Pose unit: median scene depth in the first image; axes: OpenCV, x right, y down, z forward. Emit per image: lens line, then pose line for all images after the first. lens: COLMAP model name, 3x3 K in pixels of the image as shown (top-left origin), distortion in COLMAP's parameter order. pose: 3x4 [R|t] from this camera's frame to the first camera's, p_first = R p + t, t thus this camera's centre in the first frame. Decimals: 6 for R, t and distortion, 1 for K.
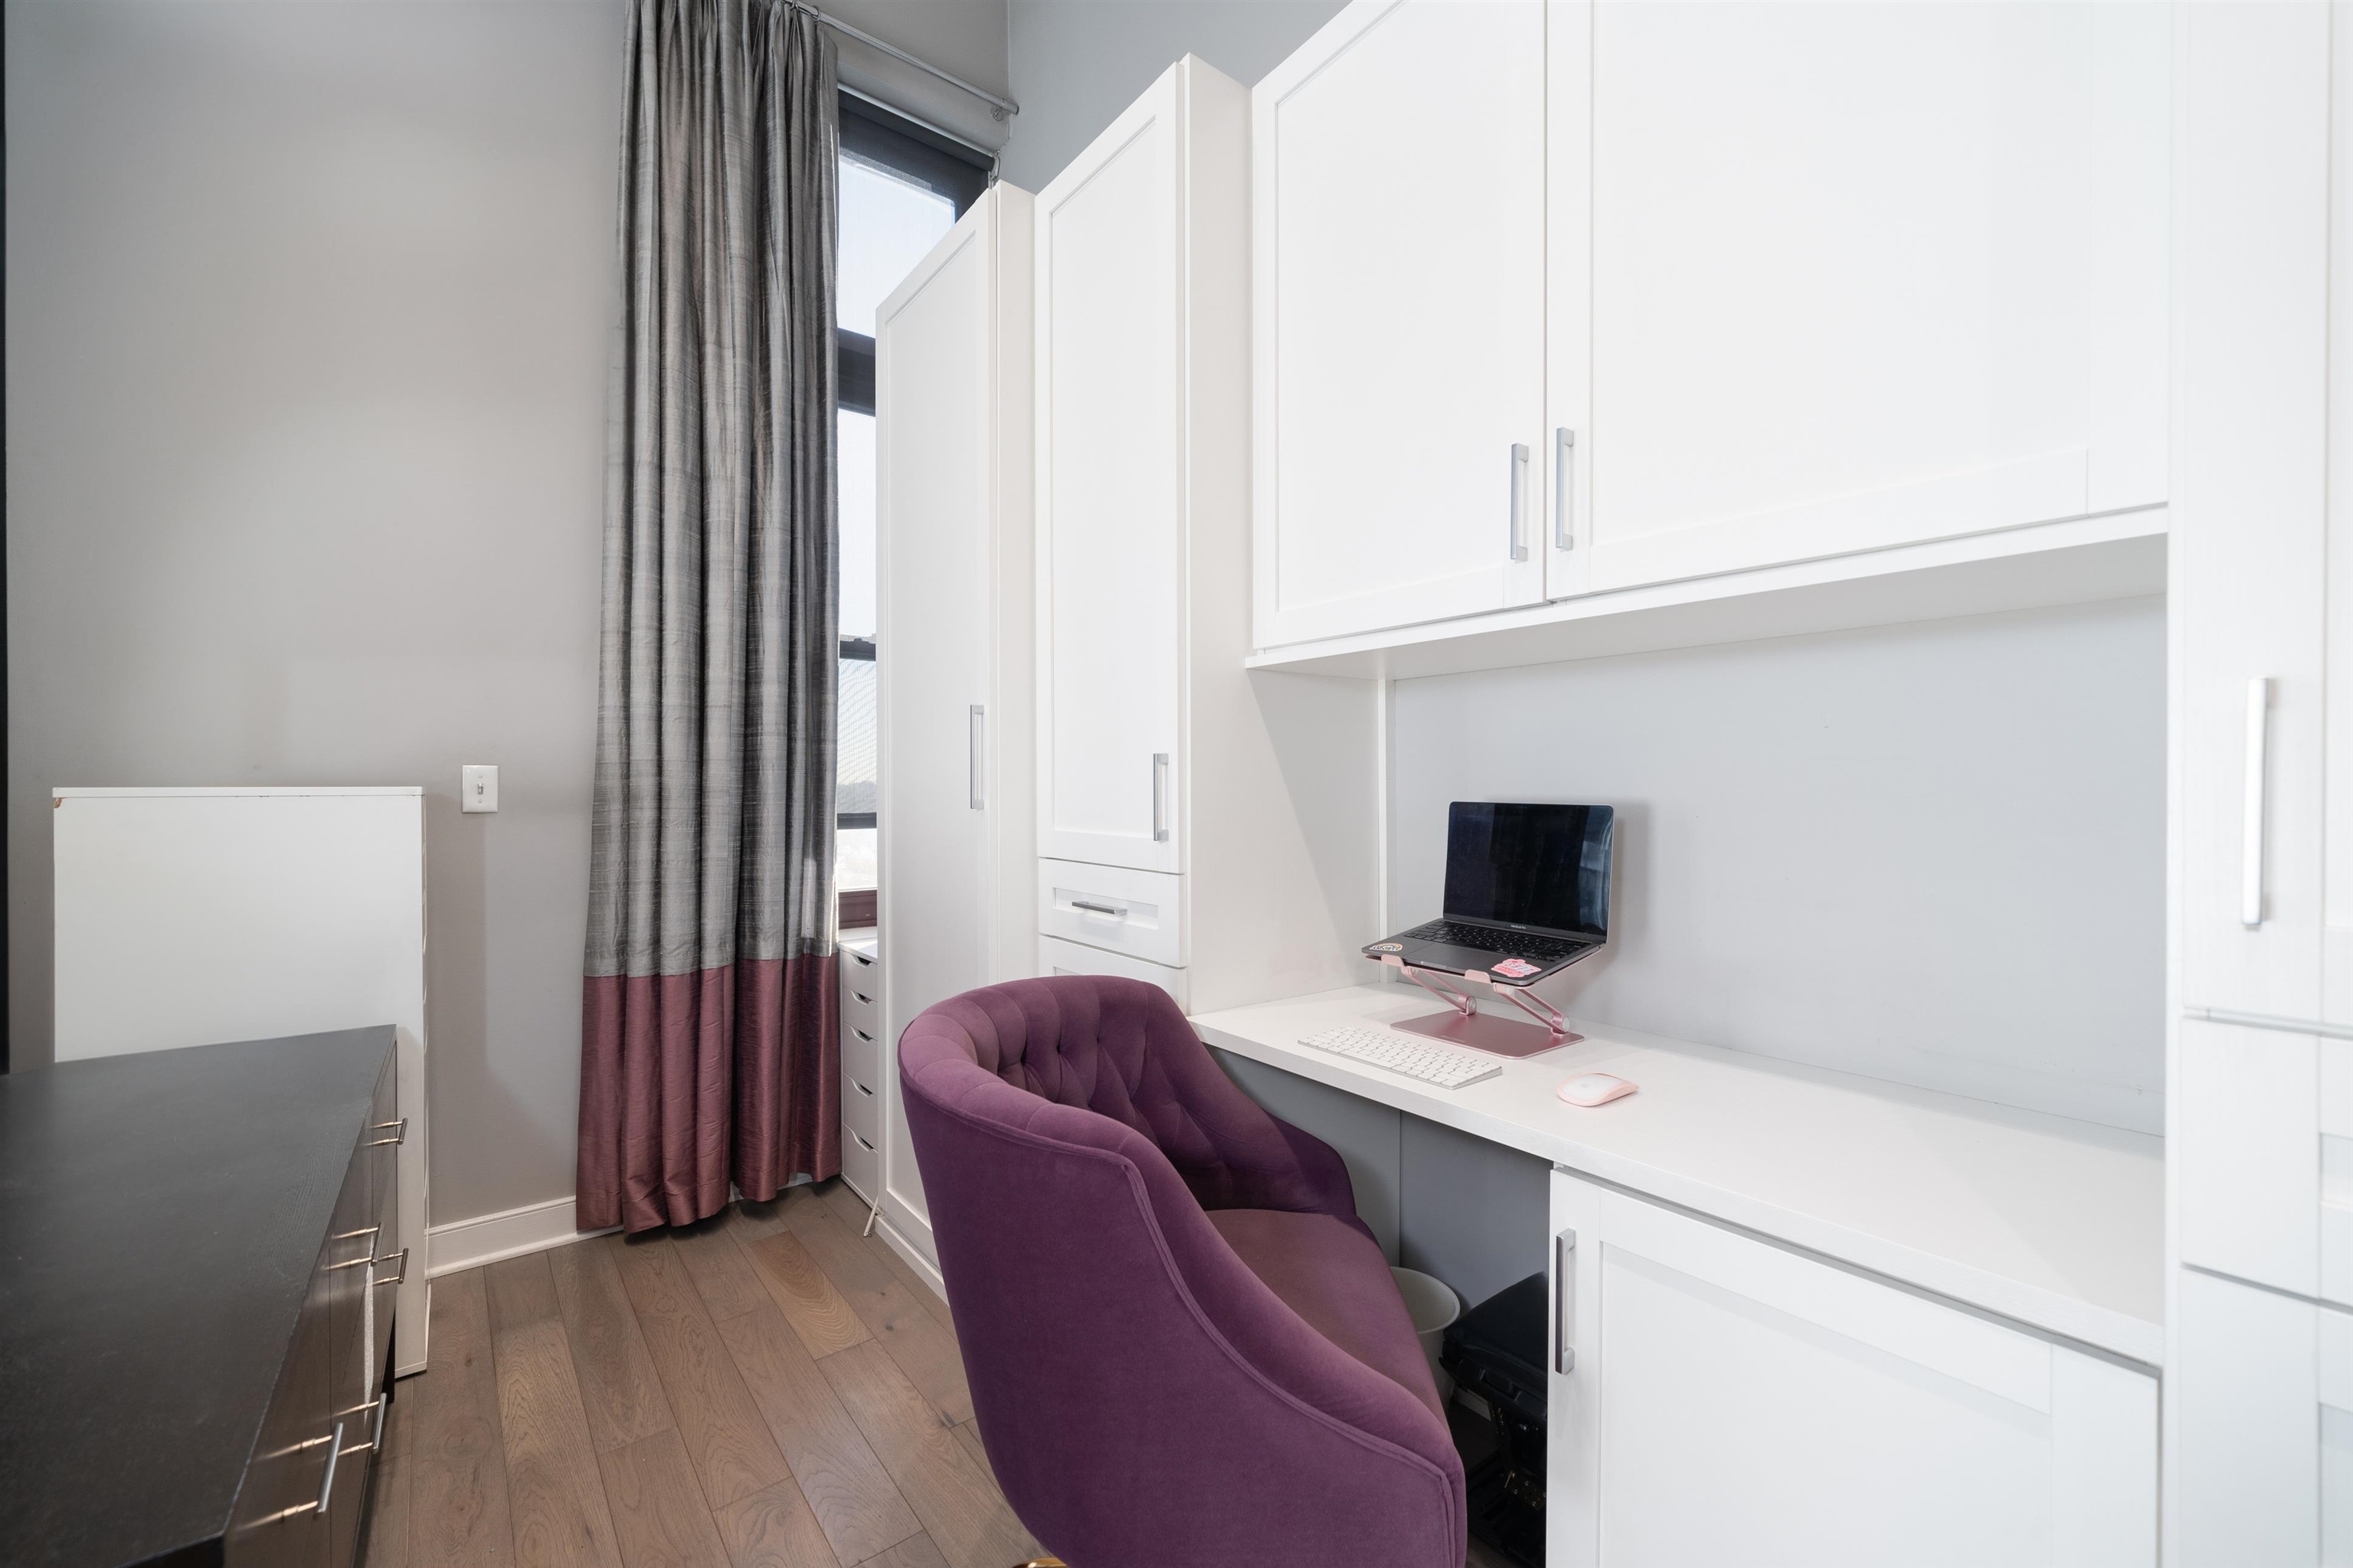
lens RADIAL K [[935.0, 0, 1177.9], [0, 935.0, 786.5], [0, 0, 1]] dist [0.002124, -0.000304]
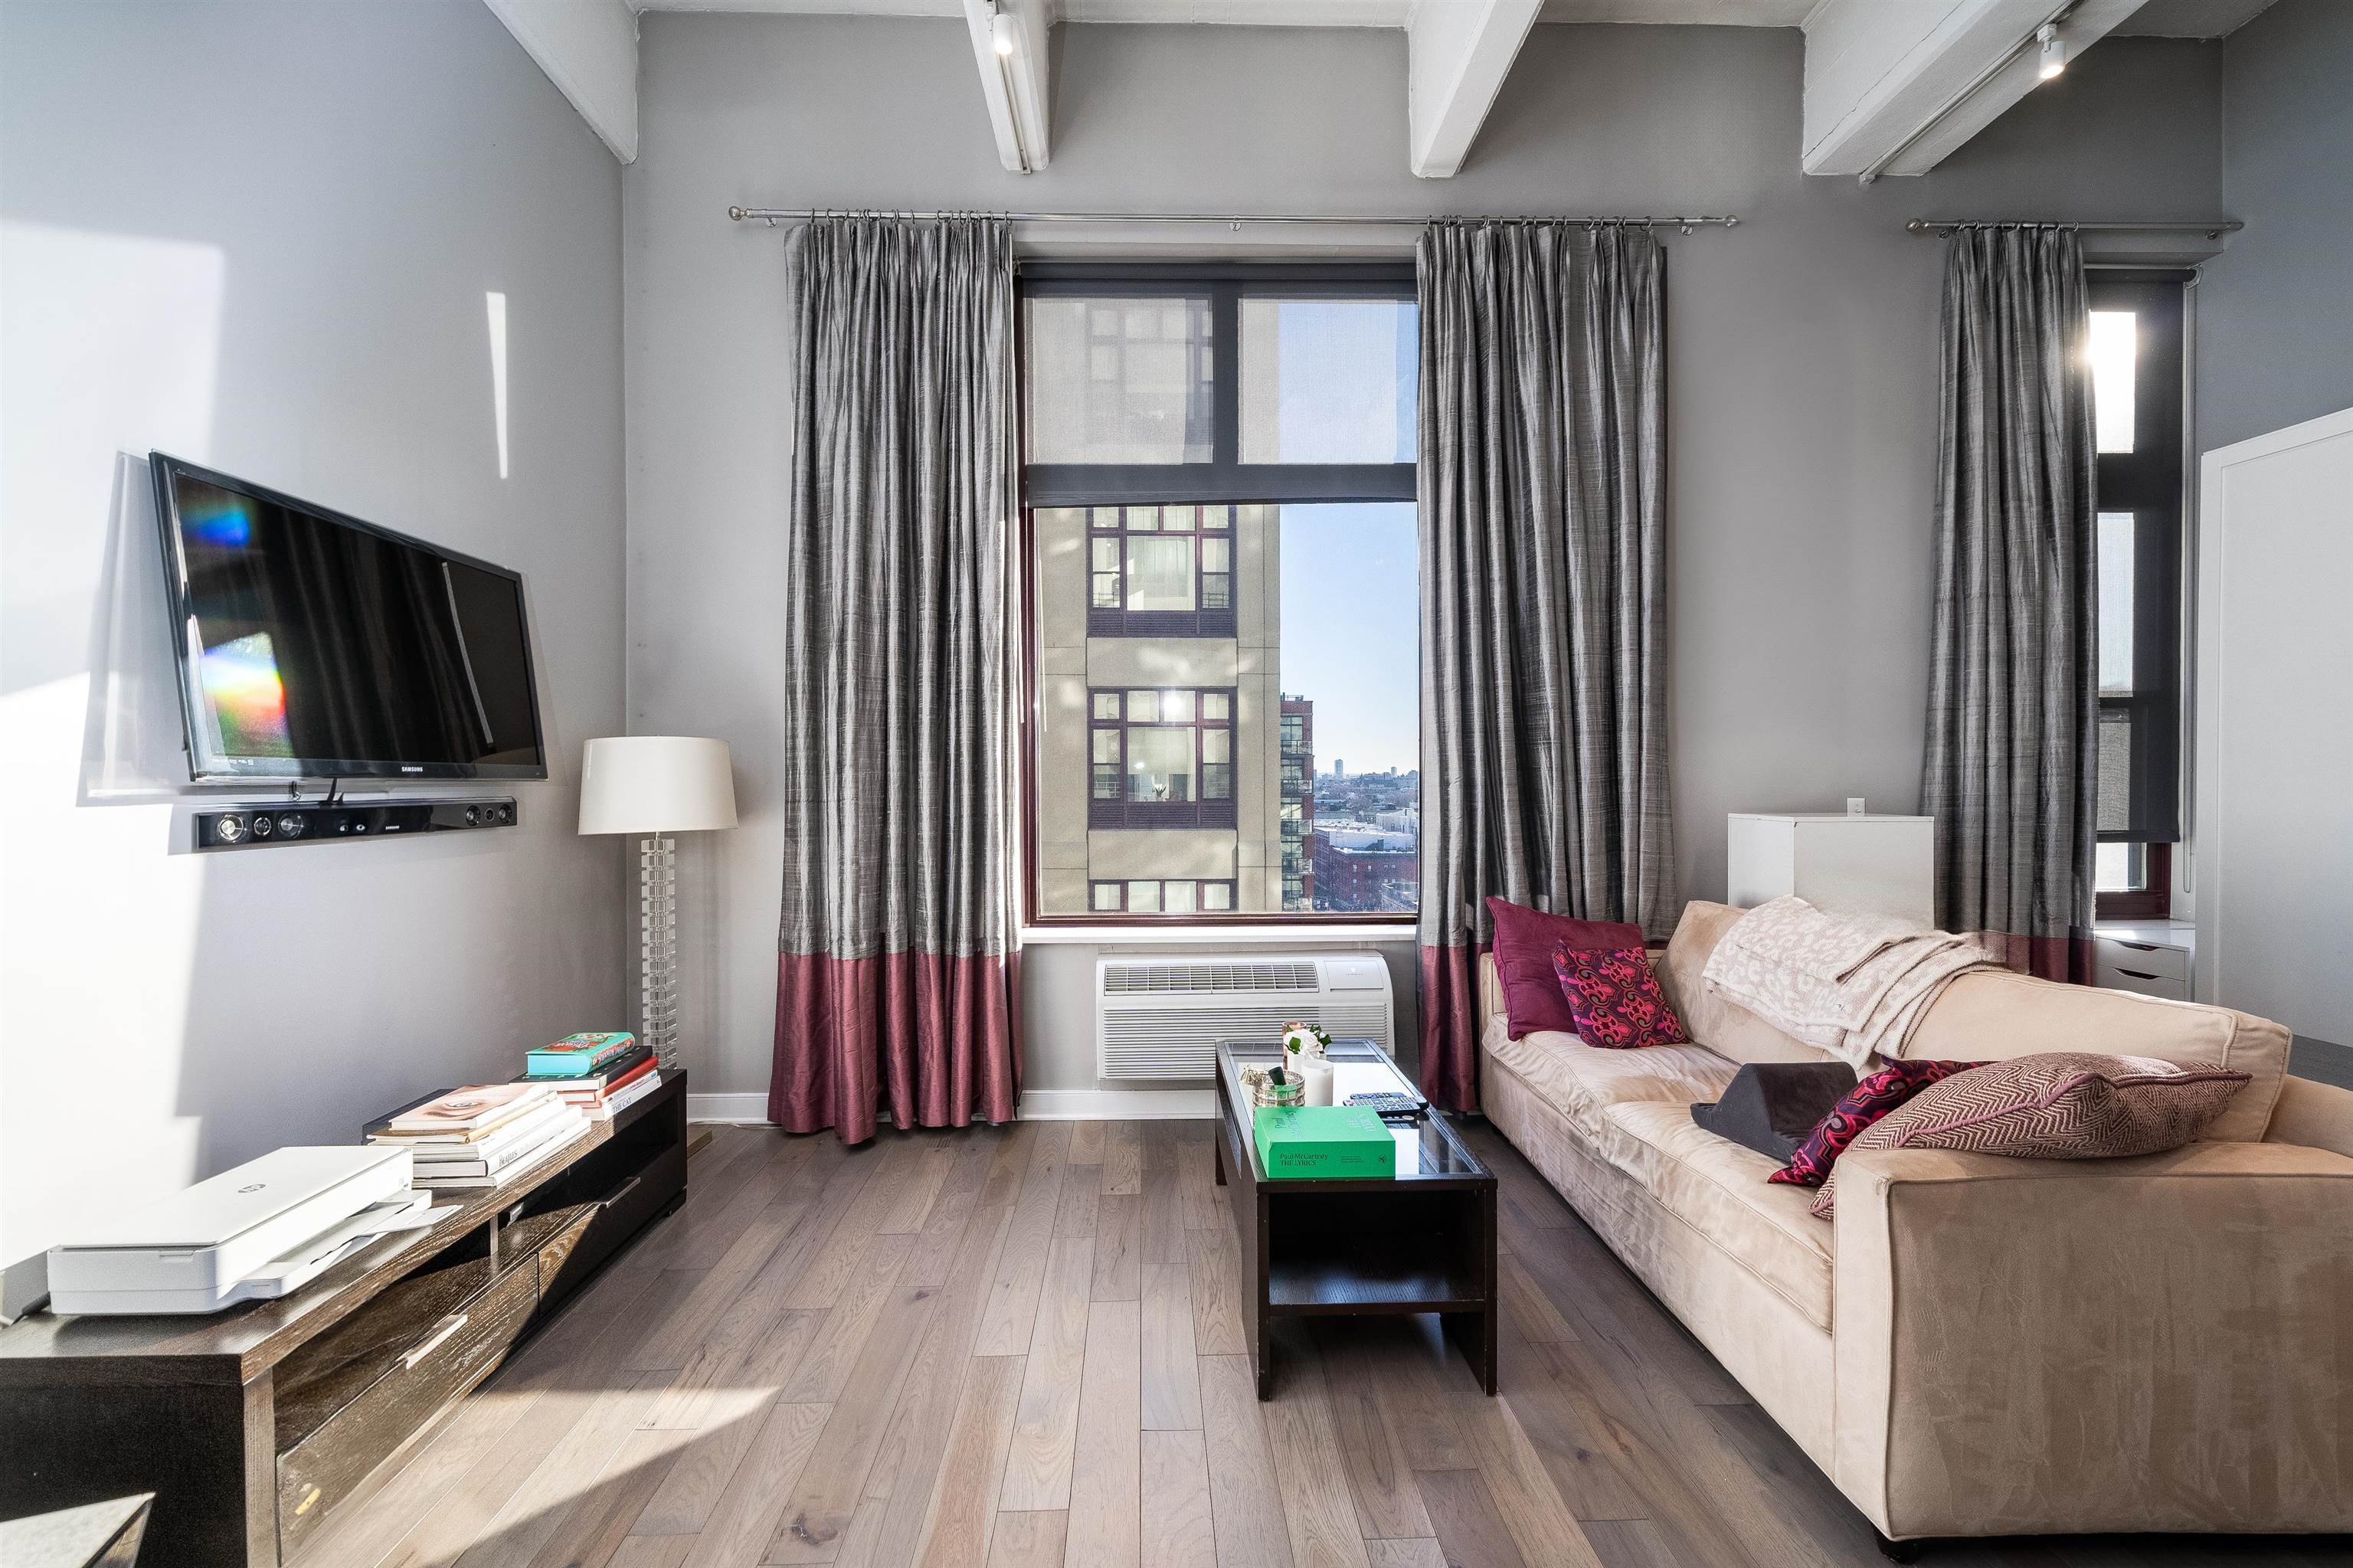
lens RADIAL K [[935.0, 0, 1167.5], [0, 935.0, 788.3], [0, 0, 1]] dist [0.002124, -0.000304]
pose [[0.799594, 0.002959, -0.600534, -0.620931], [0.000507, 0.999984, 0.005602, -0.041121], [0.600541, -0.004784, 0.799580, -0.846945]]
